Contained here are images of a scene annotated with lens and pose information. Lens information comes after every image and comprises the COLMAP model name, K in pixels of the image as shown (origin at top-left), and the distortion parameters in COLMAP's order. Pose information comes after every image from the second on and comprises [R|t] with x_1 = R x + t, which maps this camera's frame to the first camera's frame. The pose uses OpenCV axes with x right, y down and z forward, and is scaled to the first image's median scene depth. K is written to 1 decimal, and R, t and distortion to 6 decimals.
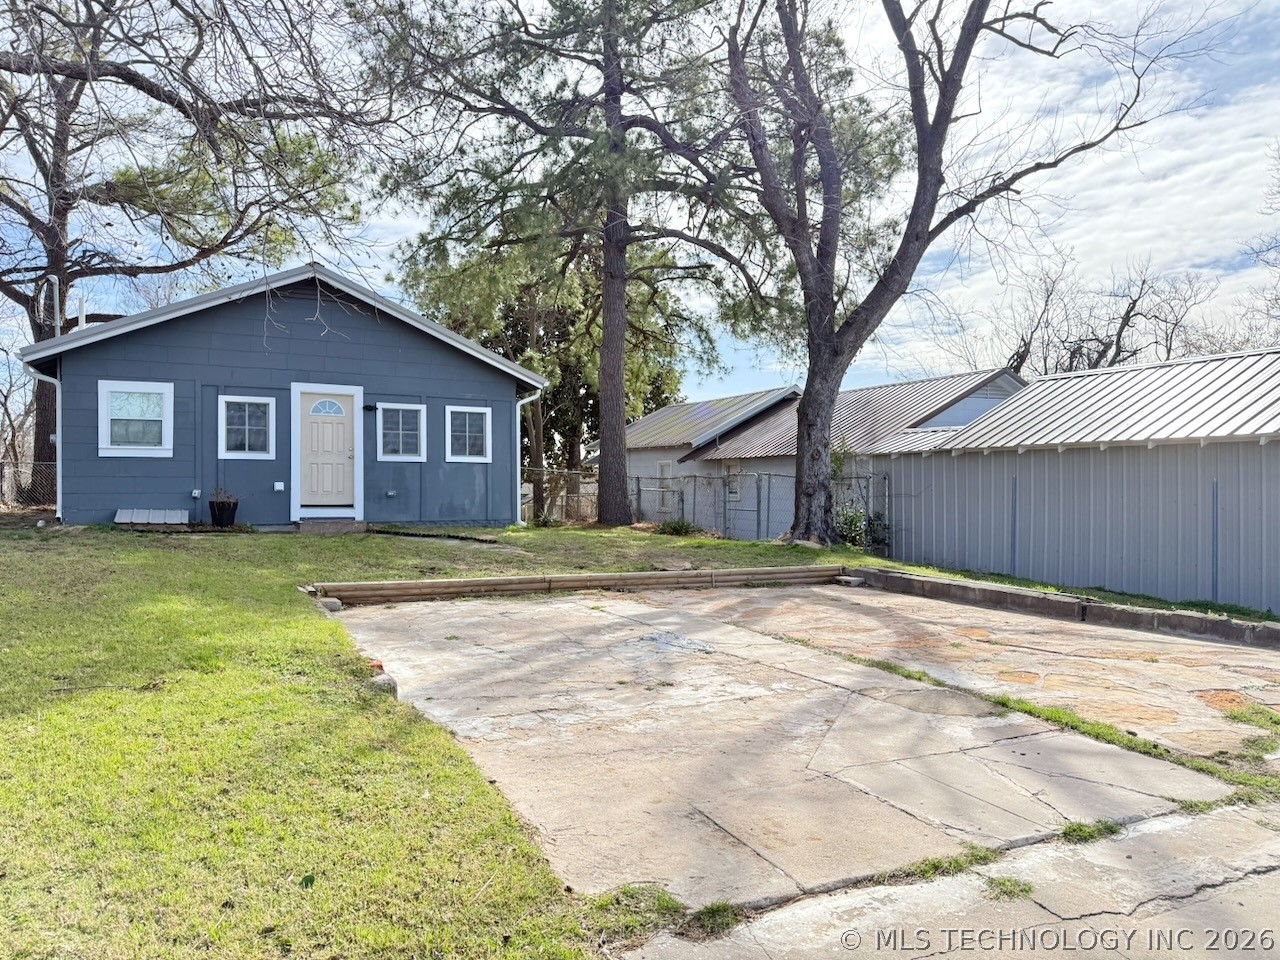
lens RADIAL K [[901.9, 0, 641.2], [0, 901.9, 485.1], [0, 0, 1]] dist [0.066013, -0.082581]
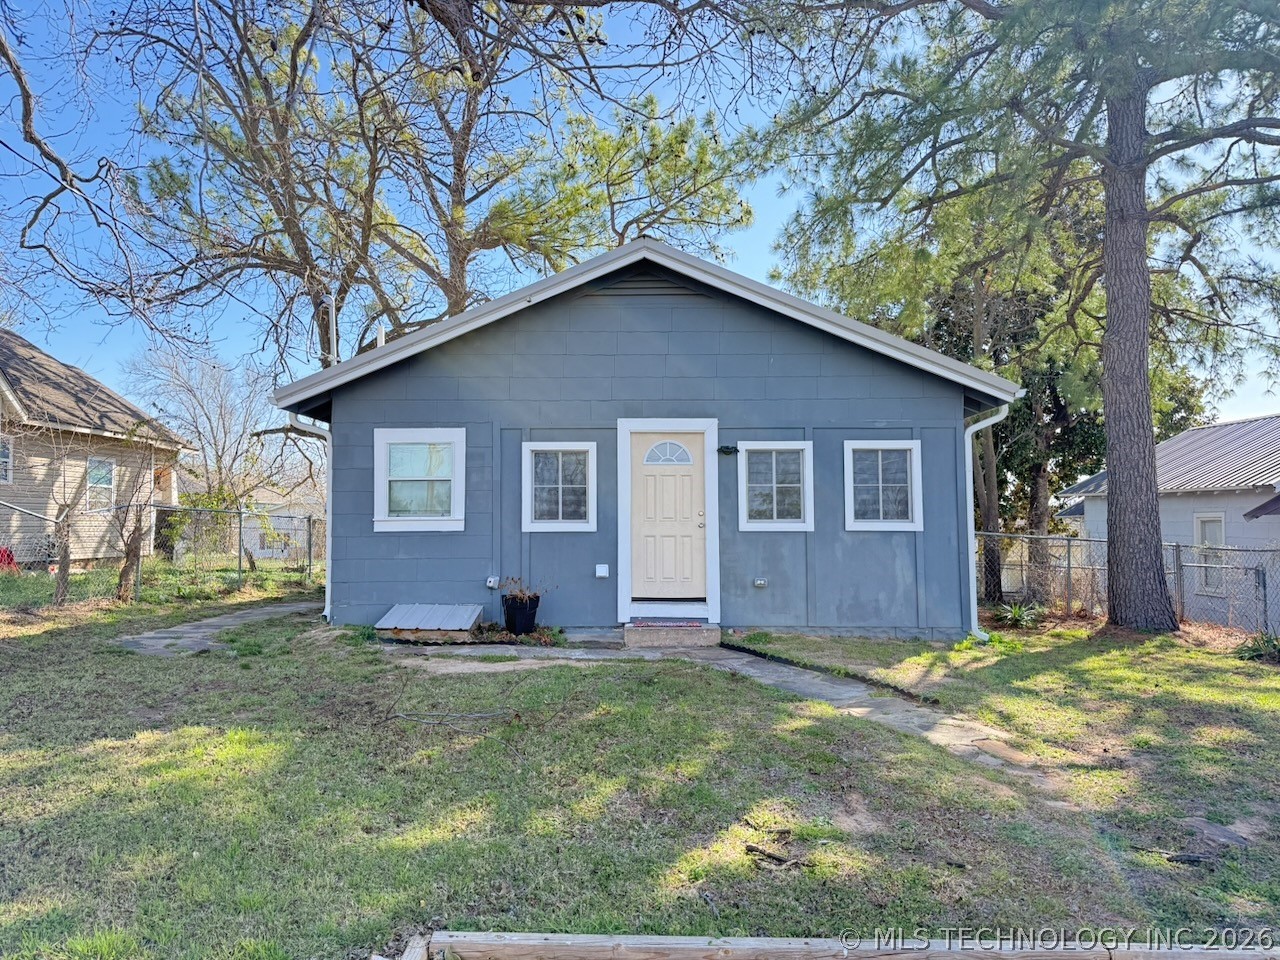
lens RADIAL K [[901.9, 0, 637.5], [0, 901.9, 490.4], [0, 0, 1]] dist [0.066013, -0.082581]
pose [[0.891859, -0.025460, -0.451596, -0.063279], [0.006916, 0.999065, -0.042667, -0.028384], [0.452260, 0.034929, 0.891202, 0.386428]]
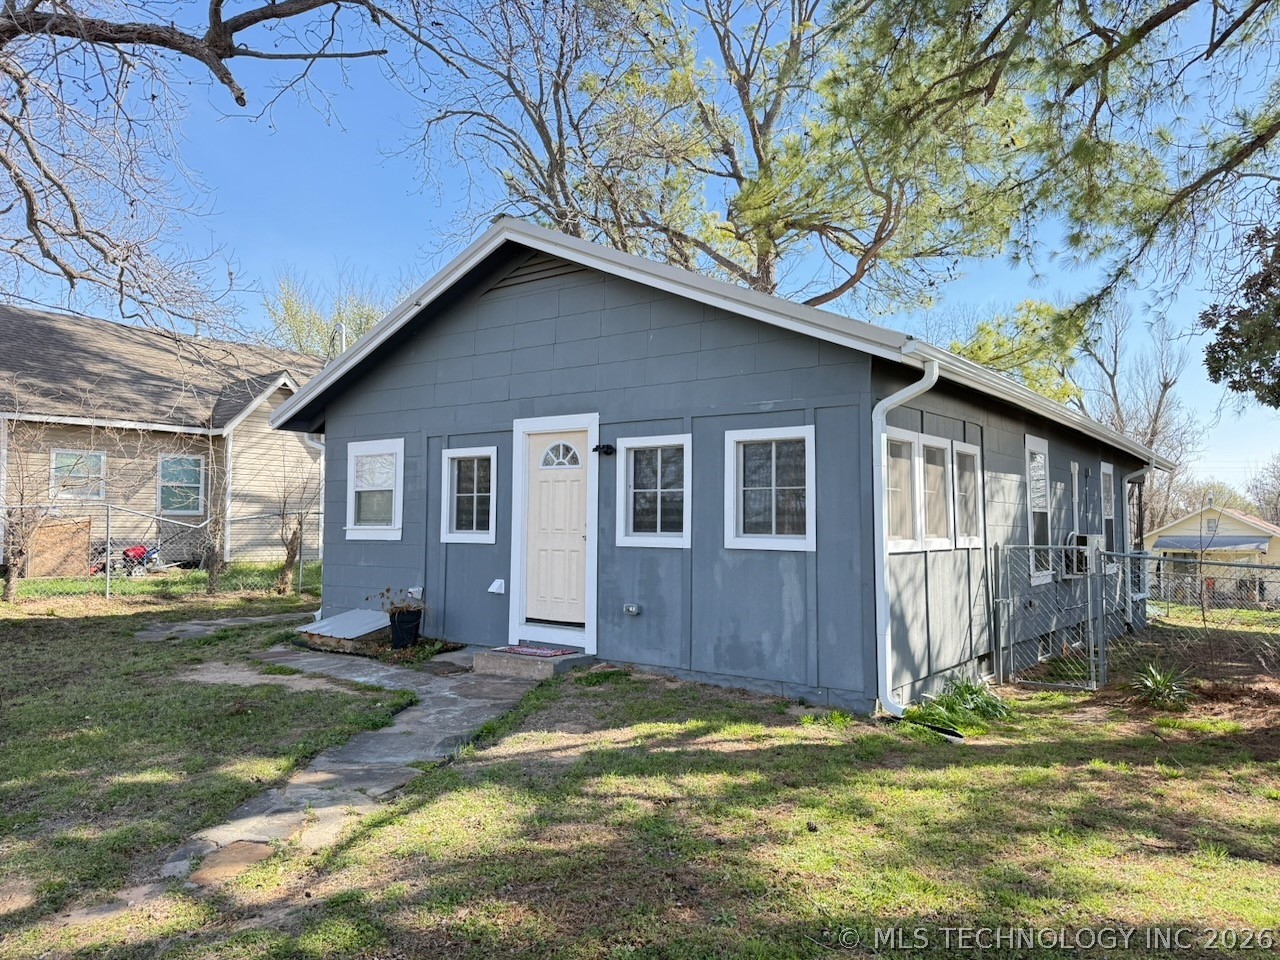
lens RADIAL K [[901.9, 0, 642.2], [0, 901.9, 479.6], [0, 0, 1]] dist [0.066013, -0.082581]
pose [[0.471400, -0.051223, -0.880431, 0.189667], [-0.009860, 0.997943, -0.063339, -0.031880], [0.881864, 0.038539, 0.469926, 0.752694]]
